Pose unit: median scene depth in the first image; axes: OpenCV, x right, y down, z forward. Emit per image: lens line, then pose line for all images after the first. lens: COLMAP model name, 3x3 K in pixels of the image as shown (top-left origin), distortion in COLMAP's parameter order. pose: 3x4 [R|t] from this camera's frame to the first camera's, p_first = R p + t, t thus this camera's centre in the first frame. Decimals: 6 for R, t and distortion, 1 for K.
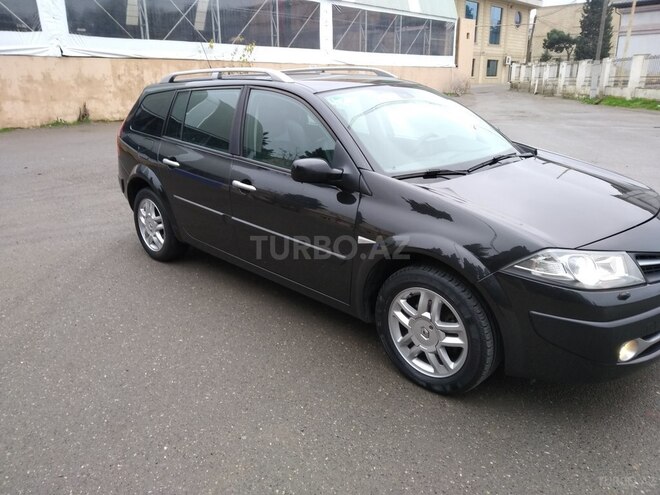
lens RADIAL K [[512.6, 0, 329.2], [0, 512.6, 252.0], [0, 0, 1]] dist [0.022921, -0.027380]
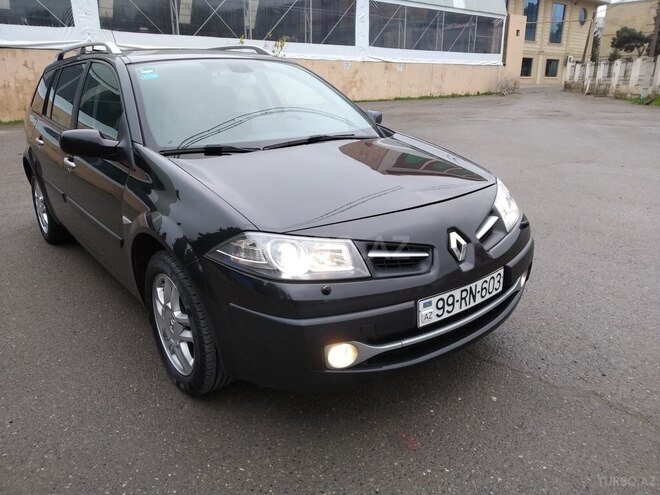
lens RADIAL K [[512.6, 0, 328.0], [0, 512.6, 253.4], [0, 0, 1]] dist [0.022921, -0.027380]
pose [[0.992898, 0.044479, -0.110343, 0.067374], [-0.044314, 0.999010, 0.003954, 0.002145], [0.110410, 0.000964, 0.993886, 0.016723]]
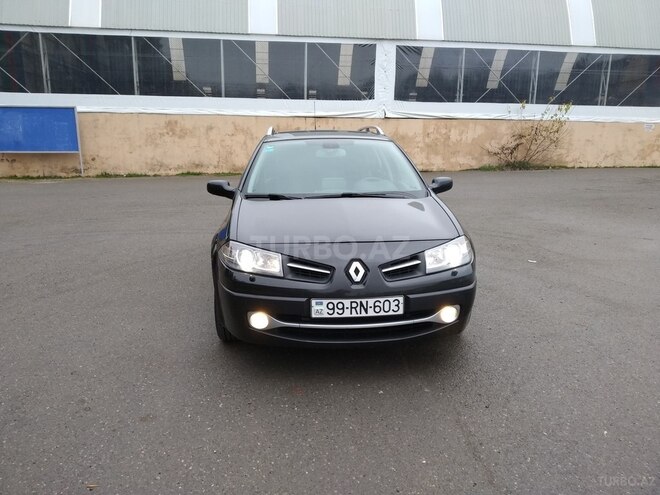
lens RADIAL K [[512.6, 0, 319.9], [0, 512.6, 245.8], [0, 0, 1]] dist [0.022921, -0.027380]
pose [[0.753797, 0.150466, -0.639649, 0.164059], [-0.224204, 0.973909, -0.035120, 0.000381], [0.617675, 0.169885, 0.767865, -0.000180]]
